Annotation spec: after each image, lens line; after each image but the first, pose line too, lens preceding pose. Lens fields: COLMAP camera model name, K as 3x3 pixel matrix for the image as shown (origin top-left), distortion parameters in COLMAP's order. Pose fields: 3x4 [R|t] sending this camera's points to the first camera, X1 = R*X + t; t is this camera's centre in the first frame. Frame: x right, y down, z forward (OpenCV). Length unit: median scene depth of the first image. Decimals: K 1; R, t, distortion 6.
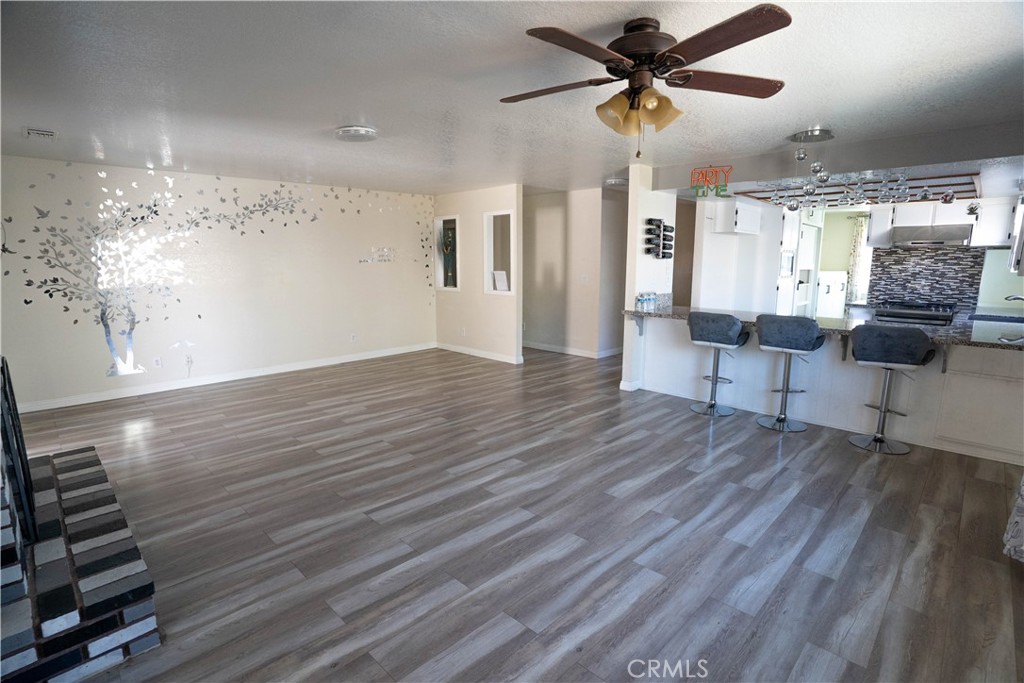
lens RADIAL K [[493.2, 0, 514.0], [0, 493.2, 351.2], [0, 0, 1]] dist [-0.073820, 0.031663]
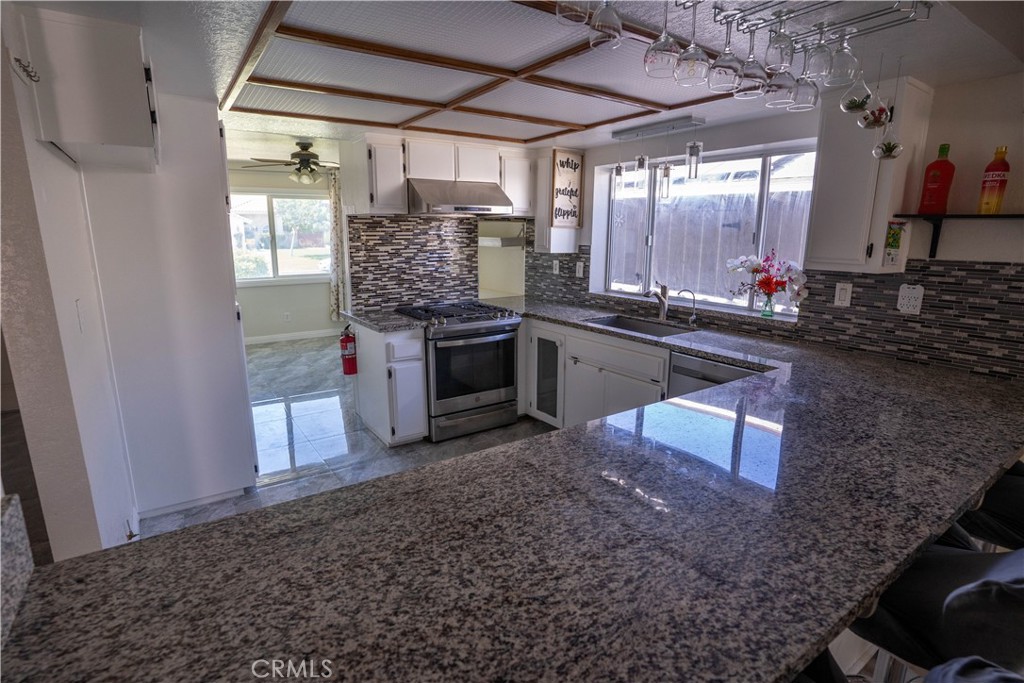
lens RADIAL K [[519.3, 0, 512.0], [0, 519.3, 341.5], [0, 0, 1]] dist [-0.090319, 0.043460]
pose [[0.185499, -0.204438, 0.961143, 0.229081], [0.176399, 0.969157, 0.172098, -0.175936], [-0.966682, 0.137621, 0.215840, 0.864320]]
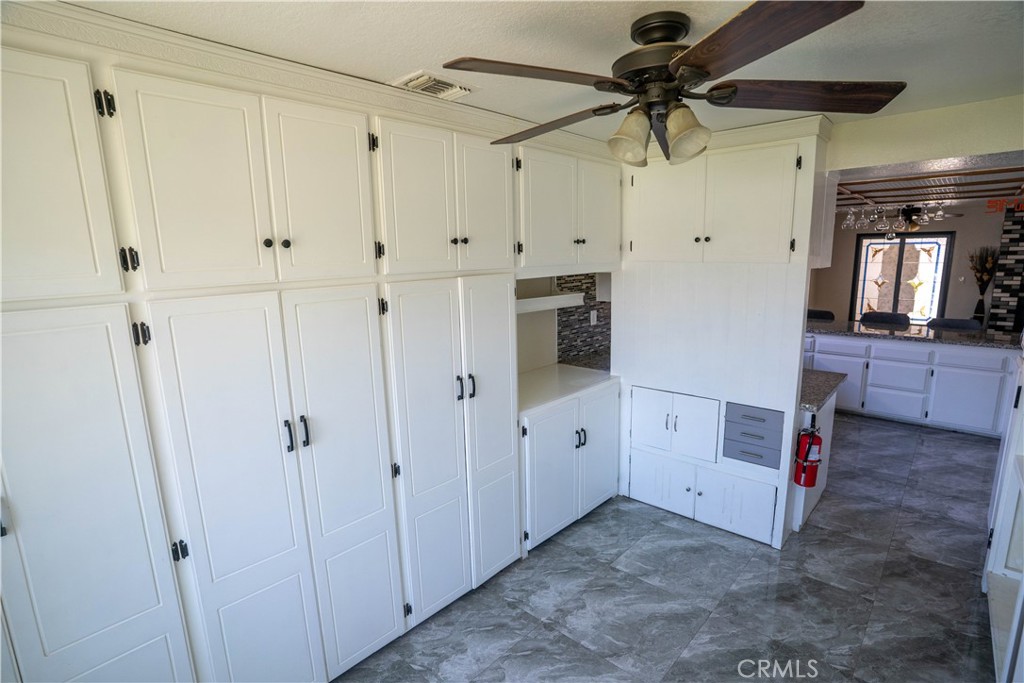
lens RADIAL K [[504.4, 0, 514.8], [0, 504.4, 346.1], [0, 0, 1]] dist [-0.082300, 0.038378]
pose [[-0.999321, 0.024840, -0.027225, 1.227219], [0.013478, 0.933869, 0.357362, -0.372345], [0.034301, 0.356753, -0.933569, 1.694919]]
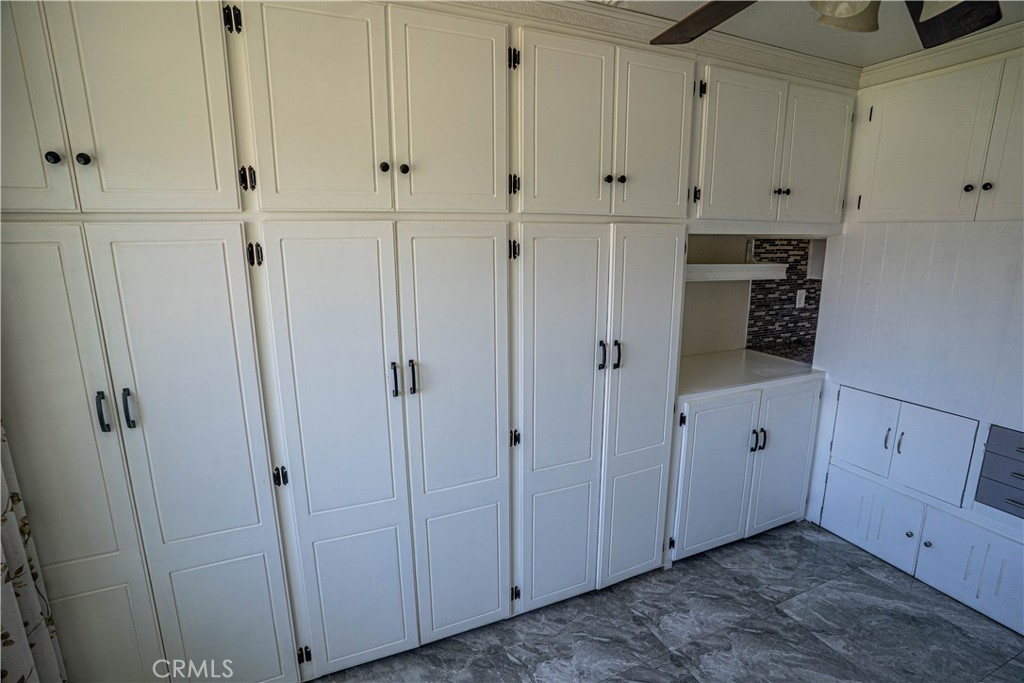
lens RADIAL K [[504.4, 0, 514.8], [0, 504.4, 346.1], [0, 0, 1]] dist [-0.082300, 0.038378]
pose [[-0.931221, -0.076413, 0.356356, 1.192763], [0.065937, 0.926315, 0.370934, -0.331501], [-0.358442, 0.368919, -0.857565, 1.637439]]
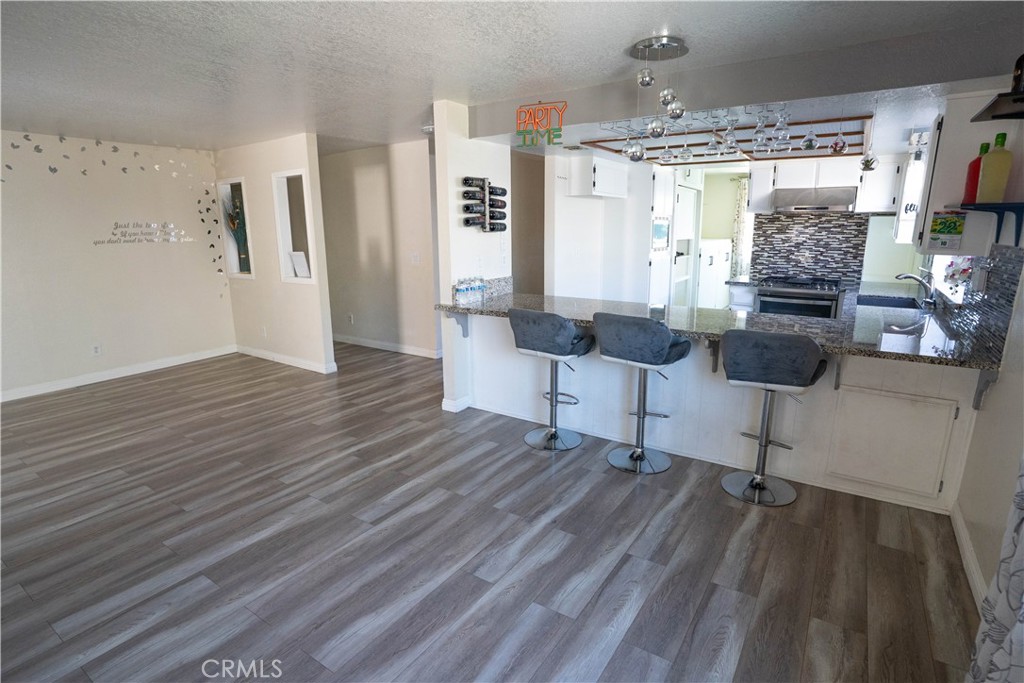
lens RADIAL K [[504.4, 0, 514.8], [0, 504.4, 346.1], [0, 0, 1]] dist [-0.082300, 0.038378]
pose [[0.982961, -0.052369, 0.176194, 0.196703], [0.043552, 0.997615, 0.053541, -0.055926], [-0.178578, -0.044955, 0.982898, 0.237515]]
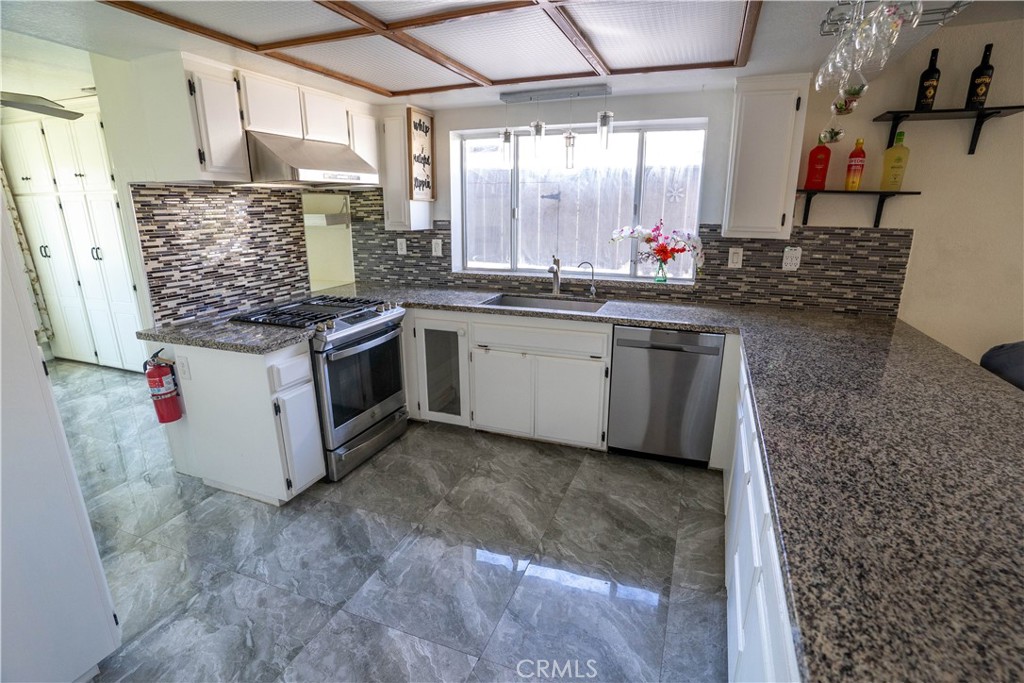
lens RADIAL K [[504.4, 0, 514.8], [0, 504.4, 346.1], [0, 0, 1]] dist [-0.082300, 0.038378]
pose [[-0.400979, -0.248512, 0.881735, 0.348830], [0.166902, 0.926575, 0.337051, -0.217875], [-0.900755, 0.282313, -0.330060, 1.092545]]
